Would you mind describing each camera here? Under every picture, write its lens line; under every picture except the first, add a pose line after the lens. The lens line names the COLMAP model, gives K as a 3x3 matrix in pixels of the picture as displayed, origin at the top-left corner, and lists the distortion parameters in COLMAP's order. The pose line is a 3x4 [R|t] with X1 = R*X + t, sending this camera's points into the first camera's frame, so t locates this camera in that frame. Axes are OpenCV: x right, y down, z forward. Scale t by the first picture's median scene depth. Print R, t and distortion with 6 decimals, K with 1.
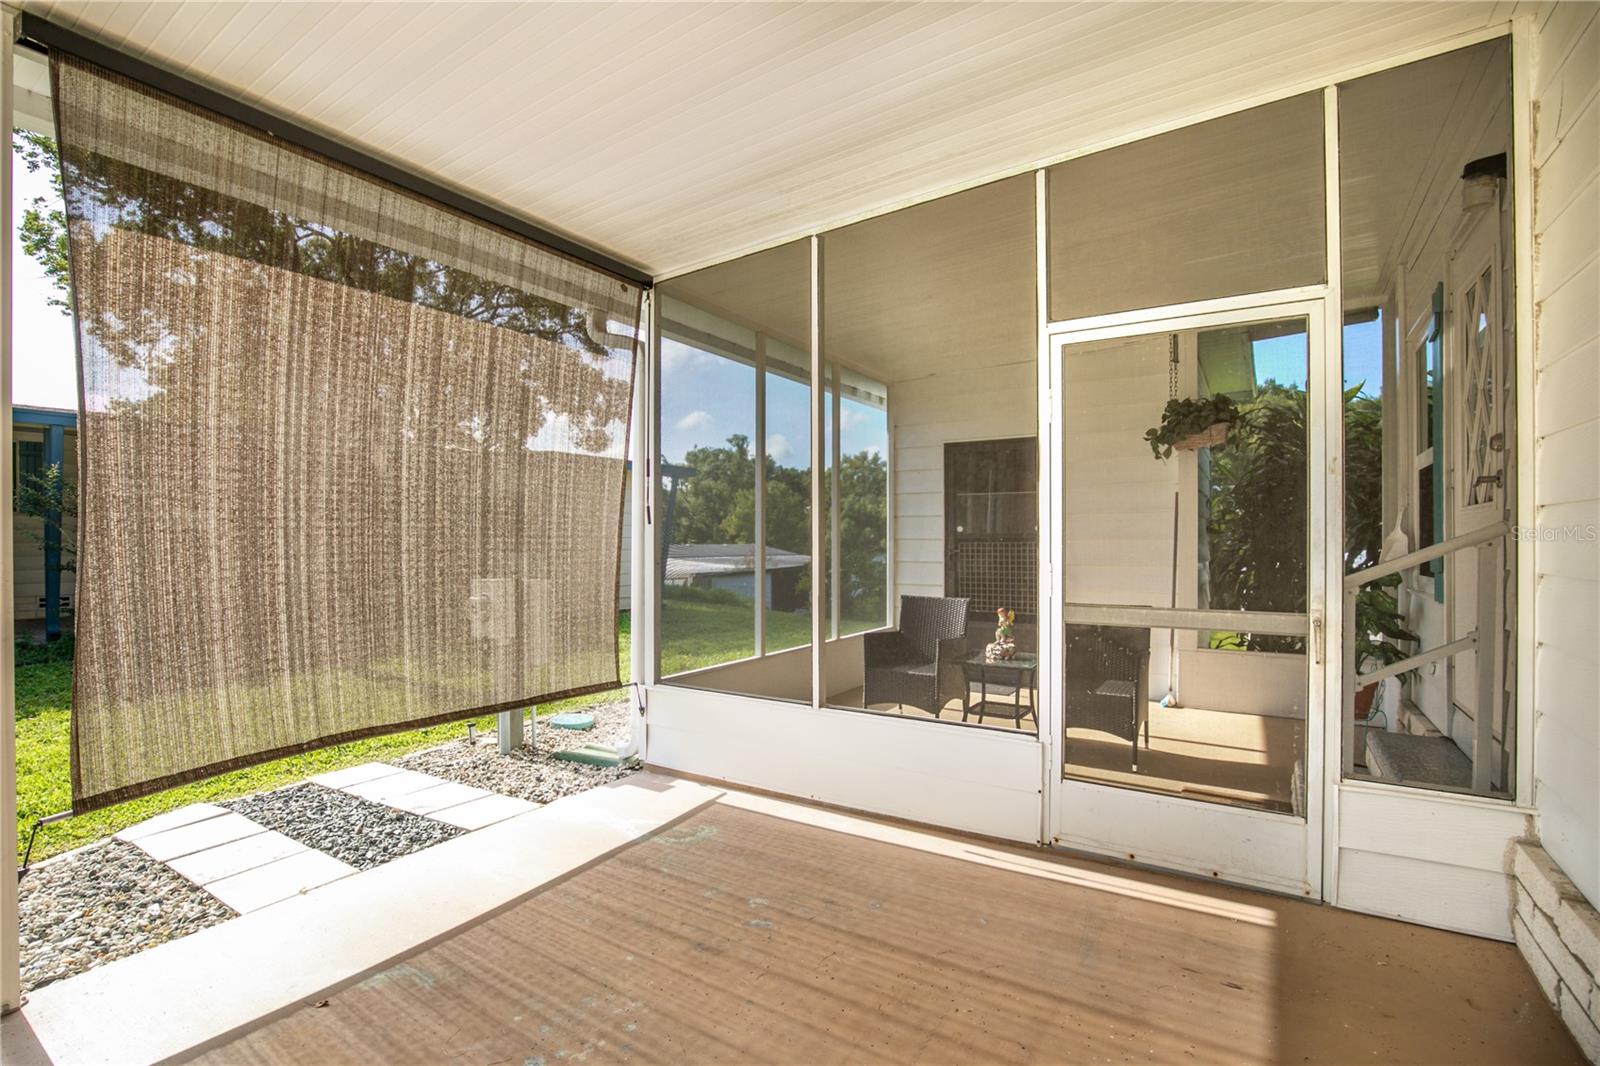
lens RADIAL K [[732.0, 0, 805.2], [0, 732.0, 542.2], [0, 0, 1]] dist [-0.032174, 0.006051]
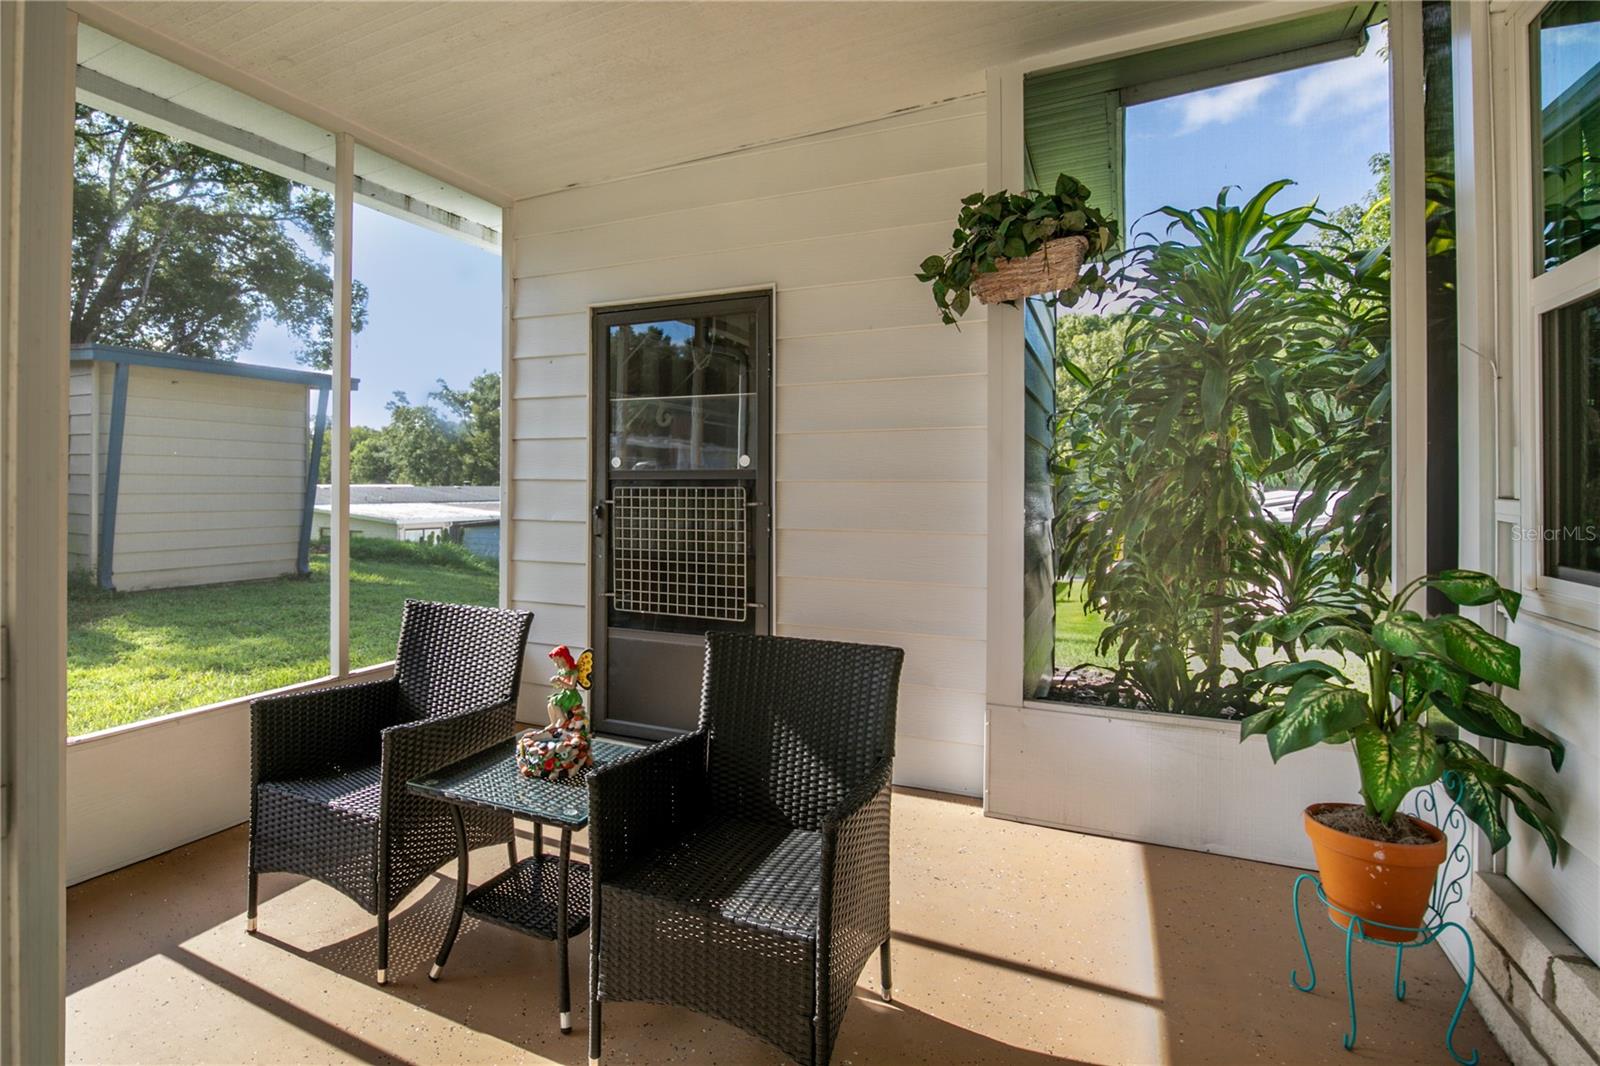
lens RADIAL K [[732.0, 0, 752.7], [0, 732.0, 481.4], [0, 0, 1]] dist [-0.032174, 0.006051]
pose [[0.994121, 0.009010, 0.107901, 0.254172], [-0.008409, 0.999947, -0.006022, -0.001274], [-0.107949, 0.005079, 0.994143, 0.438449]]
